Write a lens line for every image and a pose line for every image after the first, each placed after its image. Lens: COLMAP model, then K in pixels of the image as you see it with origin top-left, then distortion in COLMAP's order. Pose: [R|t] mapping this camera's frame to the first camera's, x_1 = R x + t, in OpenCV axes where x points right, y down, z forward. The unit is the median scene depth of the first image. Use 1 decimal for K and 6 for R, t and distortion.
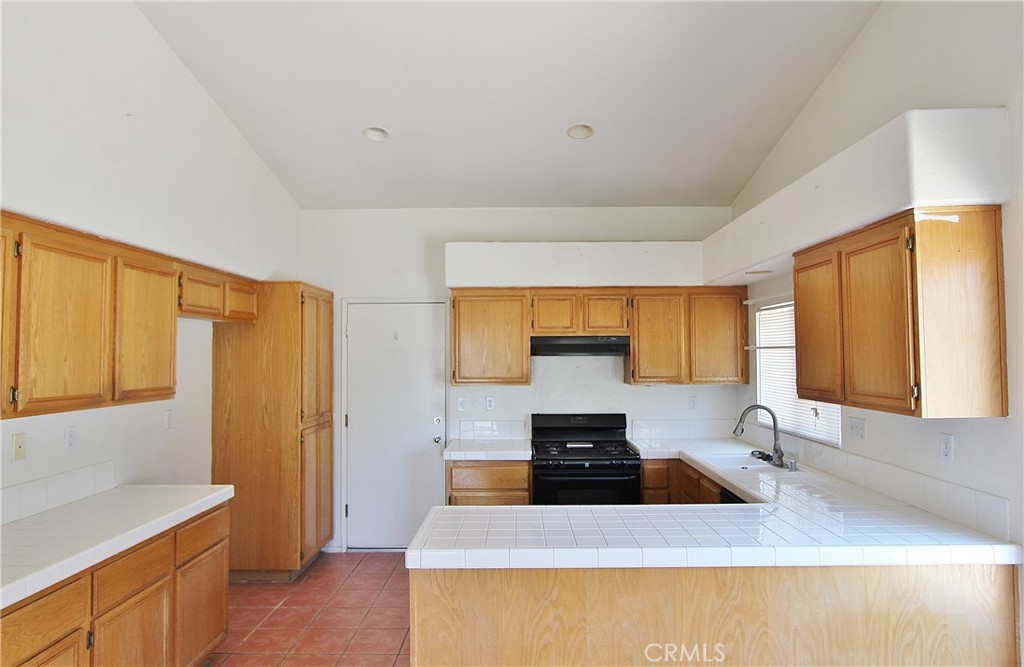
lens RADIAL K [[601.4, 0, 515.0], [0, 601.4, 334.6], [0, 0, 1]] dist [-0.018369, 0.006308]
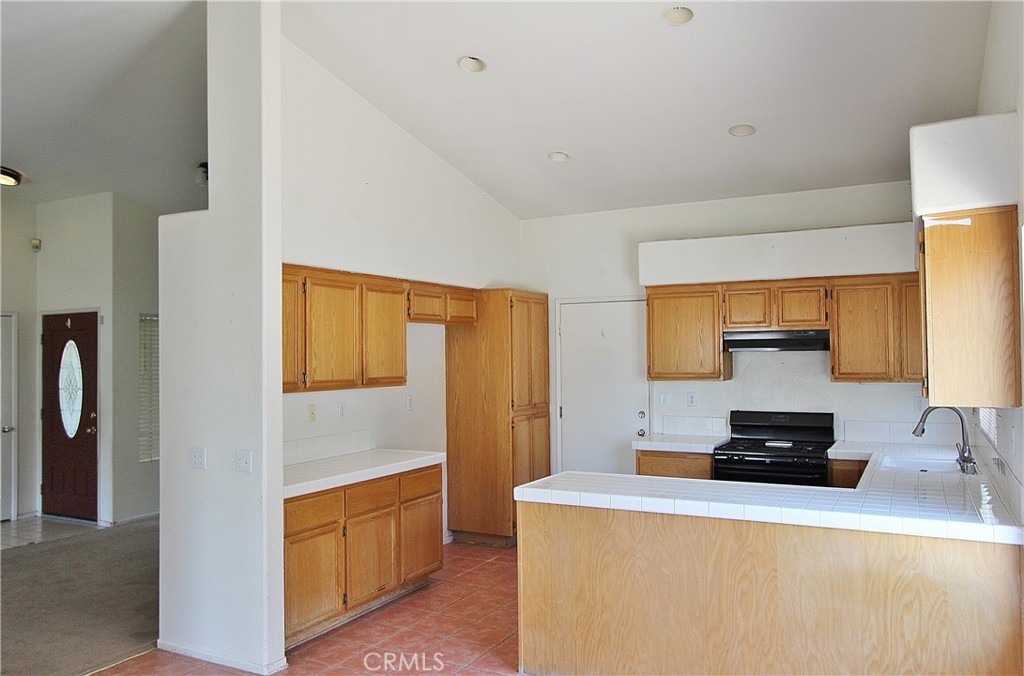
lens RADIAL K [[771.2, 0, 509.3], [0, 771.2, 344.0], [0, 0, 1]] dist [-0.001671, 0.001970]
pose [[0.884025, -0.010323, -0.467325, 0.460604], [0.021805, 0.999578, 0.019168, -0.013491], [0.466930, -0.027135, 0.883878, -0.431072]]
